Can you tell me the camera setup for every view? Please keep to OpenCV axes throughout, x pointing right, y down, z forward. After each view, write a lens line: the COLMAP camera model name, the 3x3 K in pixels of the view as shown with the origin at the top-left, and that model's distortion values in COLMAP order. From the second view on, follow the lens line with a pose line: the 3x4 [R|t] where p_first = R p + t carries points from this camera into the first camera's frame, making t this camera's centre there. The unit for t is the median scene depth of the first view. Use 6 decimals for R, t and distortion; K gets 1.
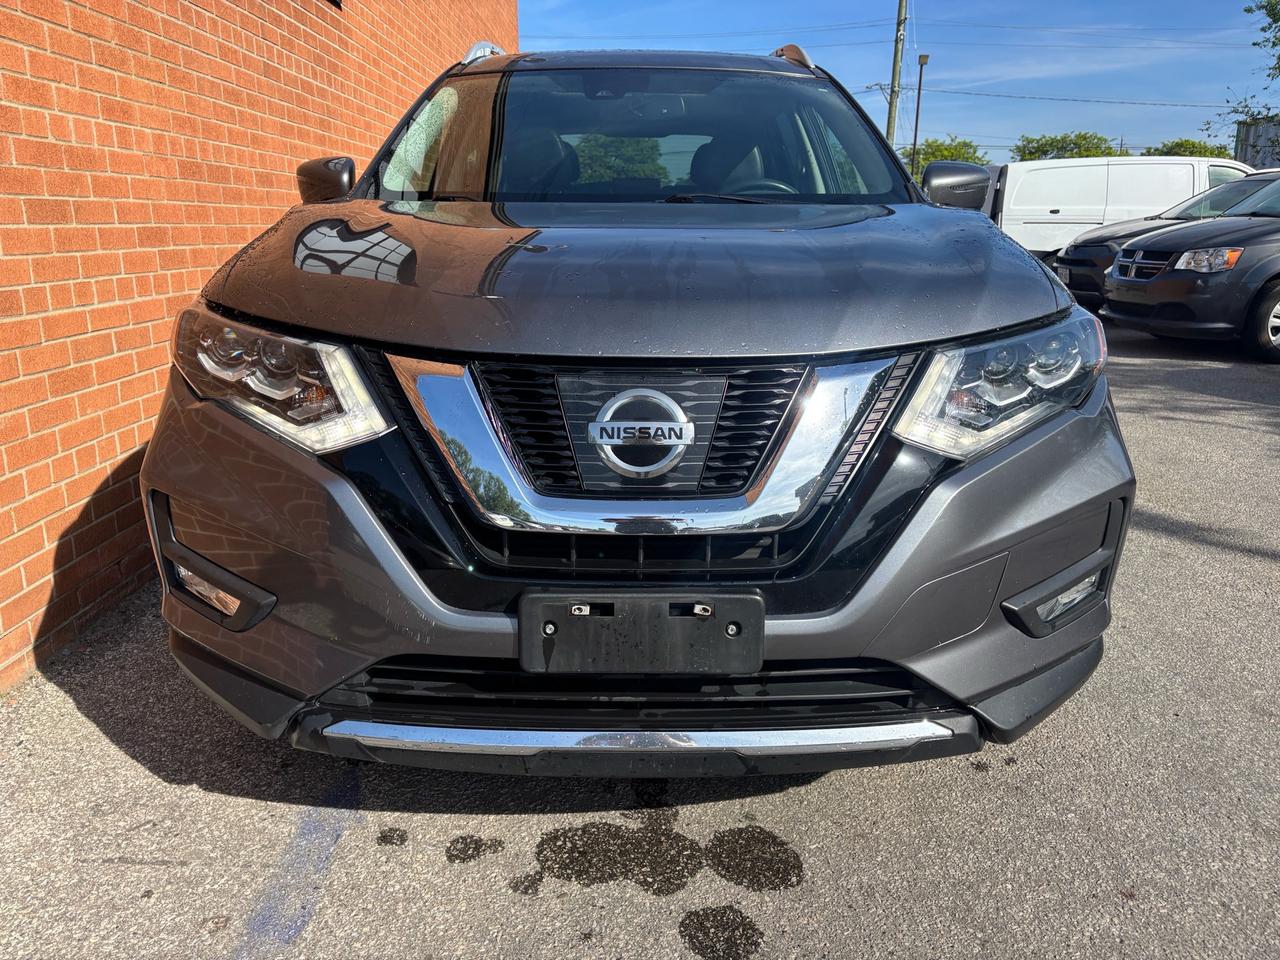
lens RADIAL K [[887.3, 0, 640.0], [0, 887.3, 480.0], [0, 0, 1]] dist [0.029456, -0.000532]
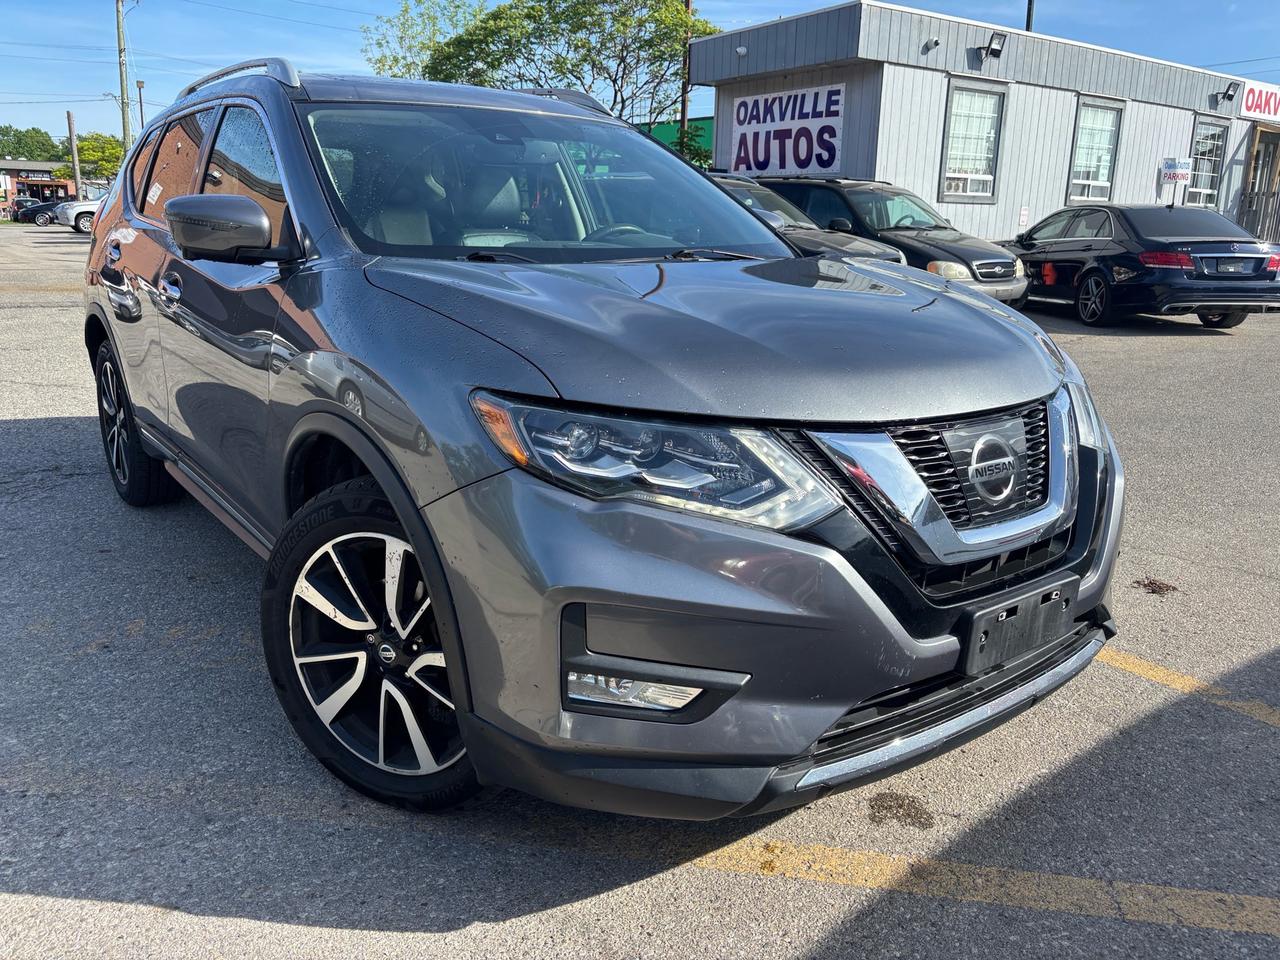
lens RADIAL K [[887.3, 0, 640.0], [0, 887.3, 480.0], [0, 0, 1]] dist [0.029456, -0.000532]
pose [[0.822366, -0.149907, 0.548856, -1.104941], [0.146173, 0.987953, 0.050820, -0.174056], [-0.549862, 0.038436, 0.834371, 0.209590]]
